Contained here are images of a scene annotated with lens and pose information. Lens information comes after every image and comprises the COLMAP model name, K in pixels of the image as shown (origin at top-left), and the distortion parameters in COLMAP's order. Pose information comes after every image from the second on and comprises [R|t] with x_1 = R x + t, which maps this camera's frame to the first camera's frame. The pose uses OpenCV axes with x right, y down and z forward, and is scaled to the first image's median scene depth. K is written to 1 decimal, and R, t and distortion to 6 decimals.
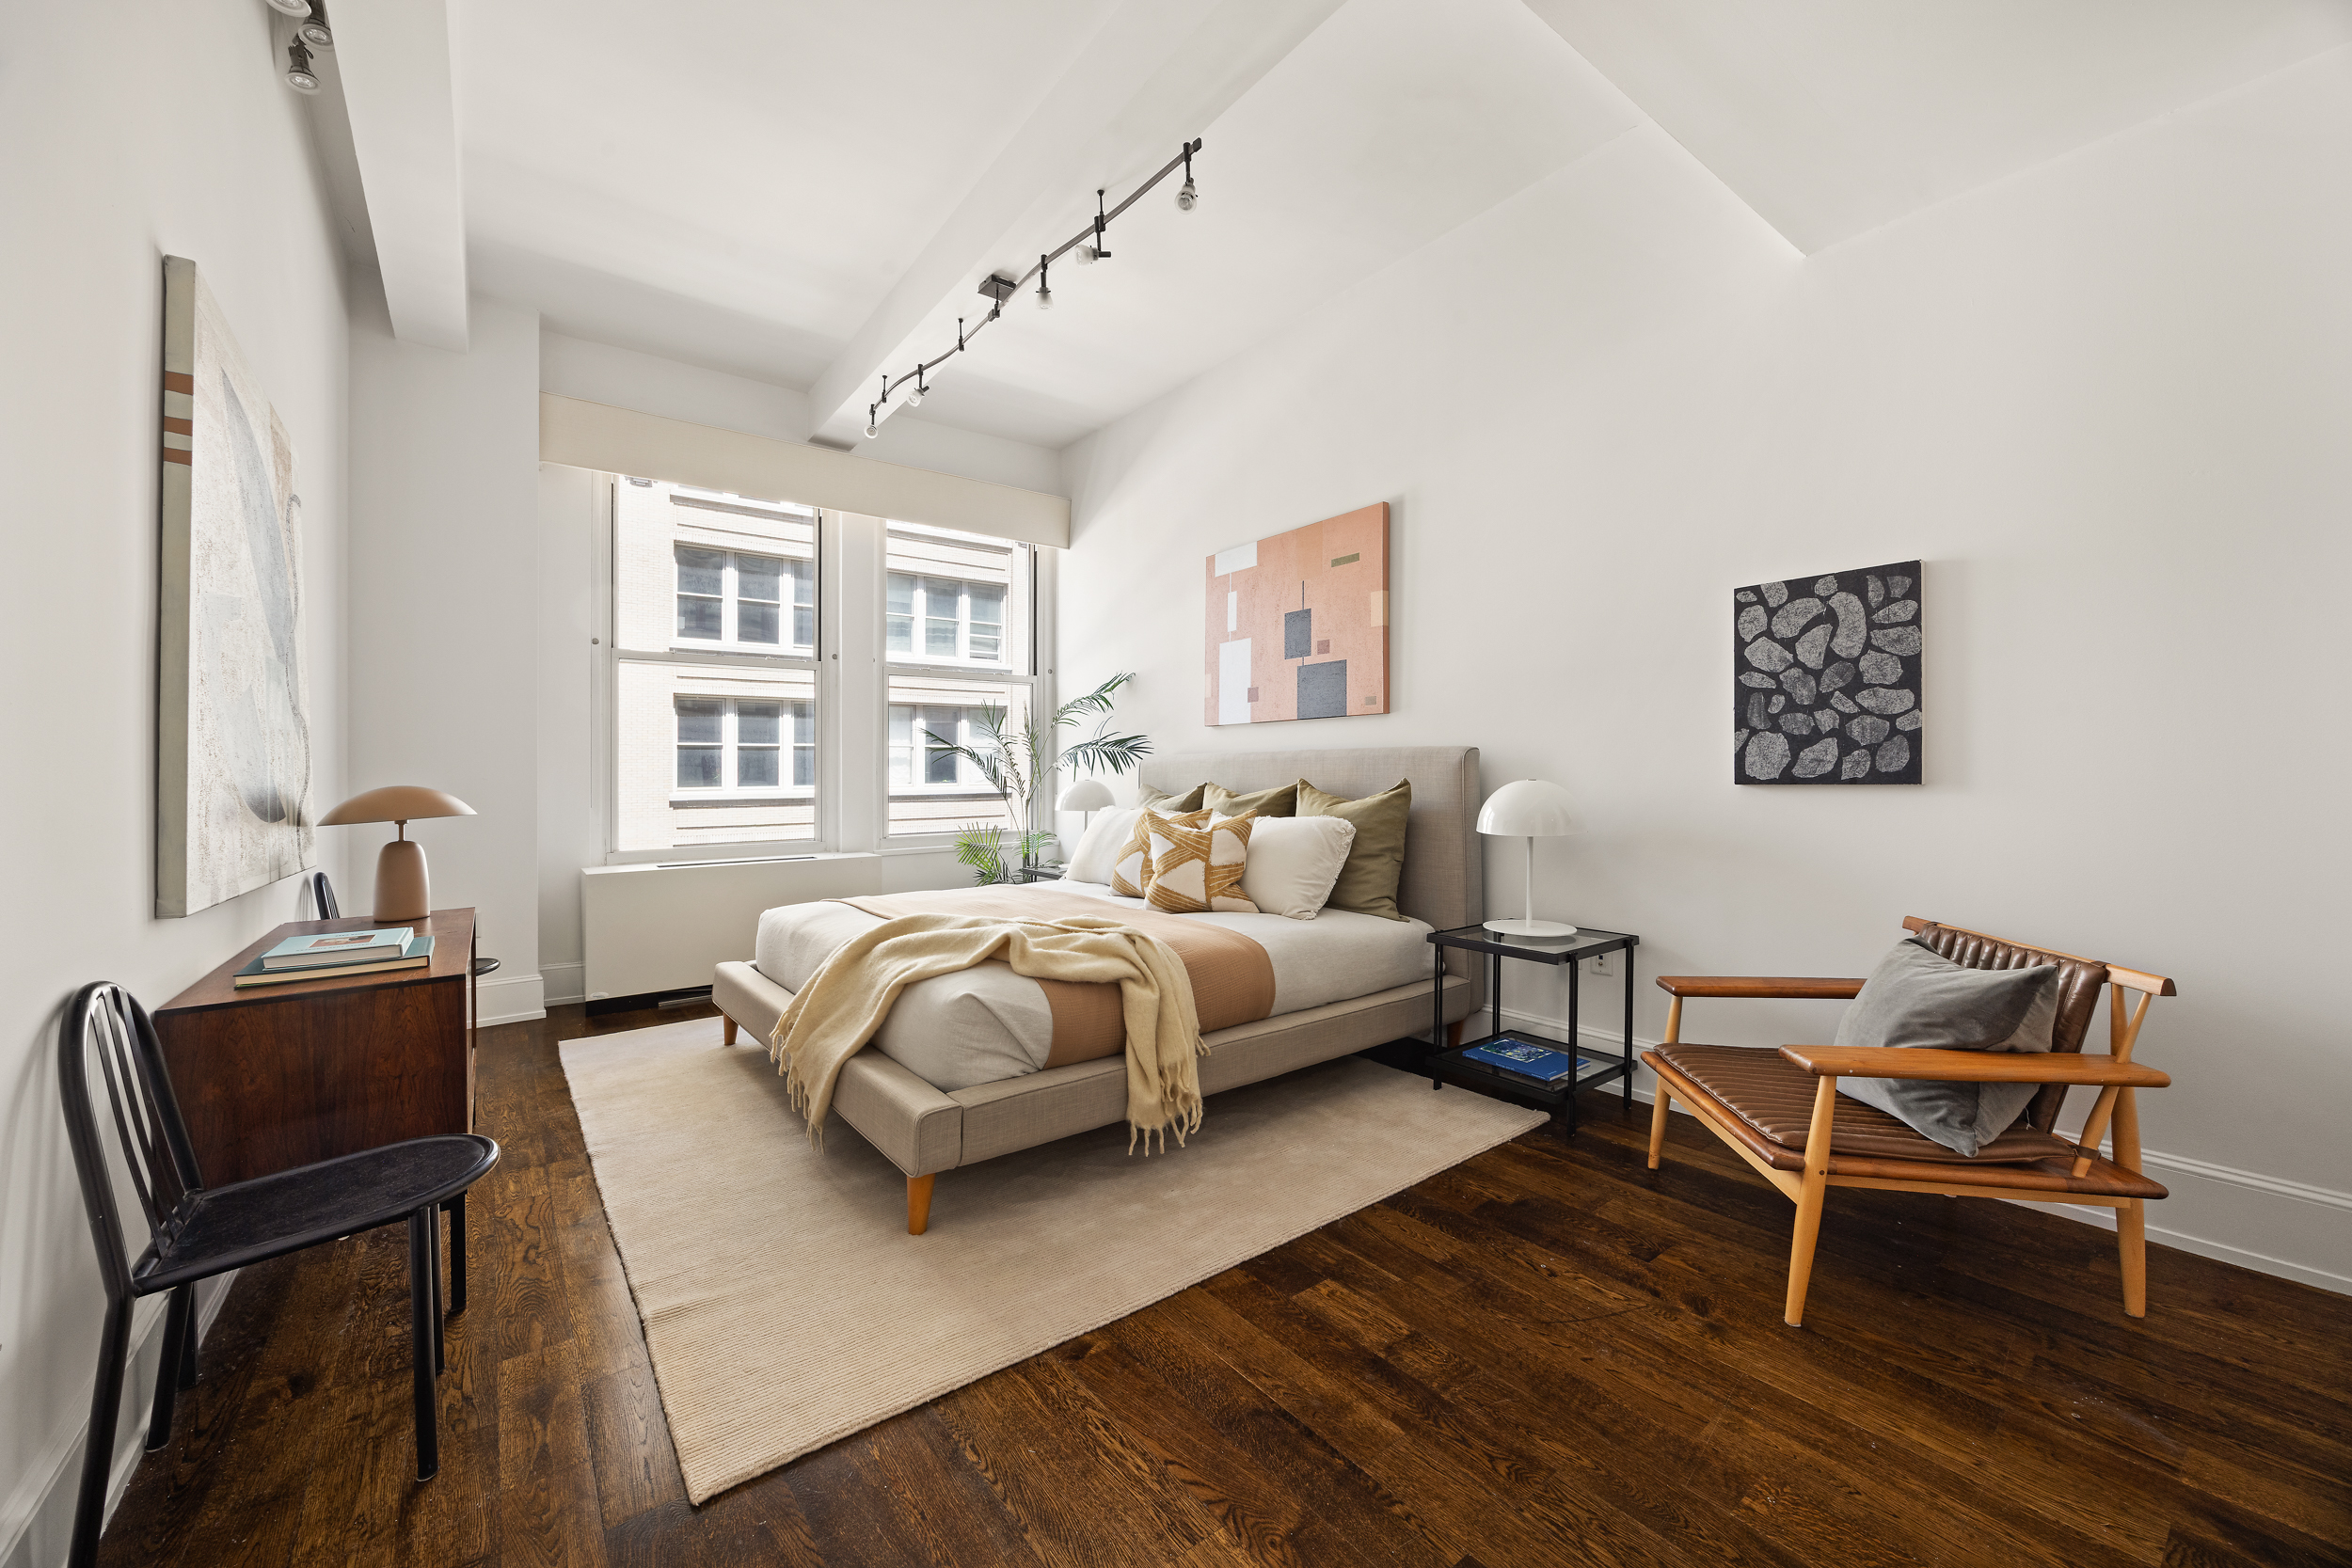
lens RADIAL K [[907.0, 0, 1176.0], [0, 907.0, 784.0], [0, 0, 1]] dist [-0.002061, -0.000147]
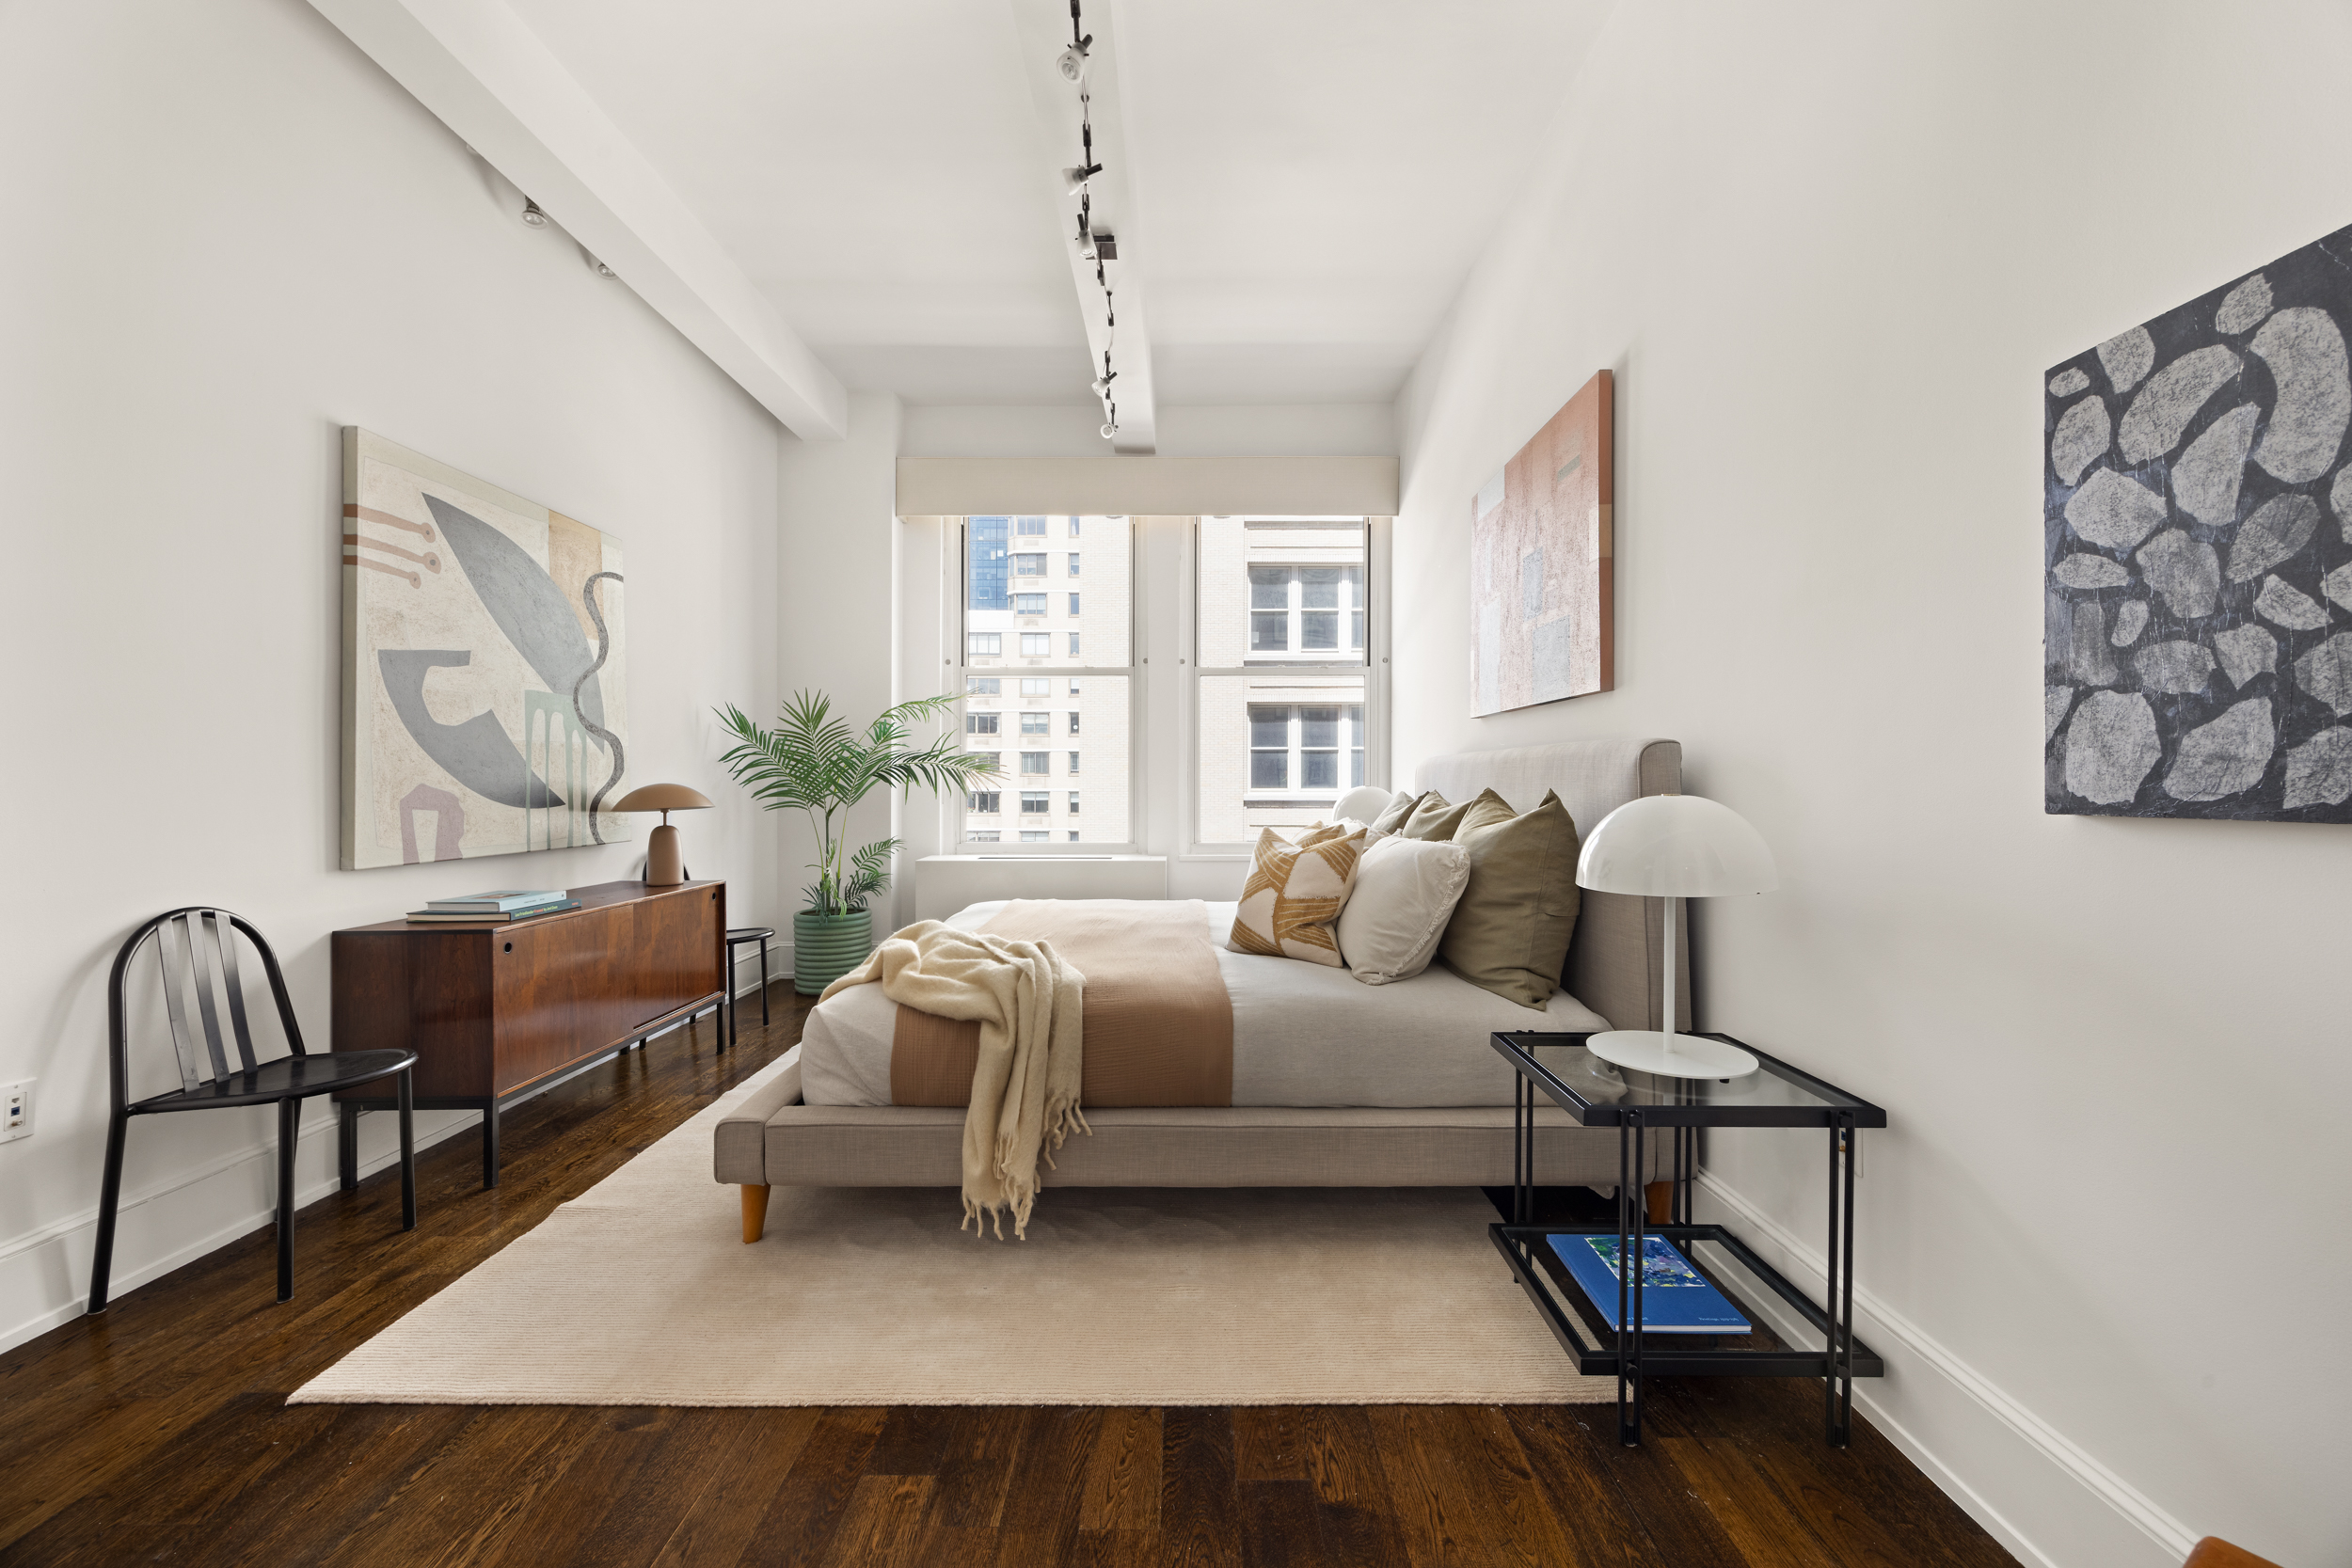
lens RADIAL K [[939.6, 0, 1176.0], [0, 939.6, 784.0], [0, 0, 1]] dist [0.001790, 0.000020]
pose [[0.788999, 0.011040, -0.614295, 0.582175], [-0.013288, 0.999911, 0.000903, -0.008892], [0.614251, 0.007450, 0.789076, 0.388862]]
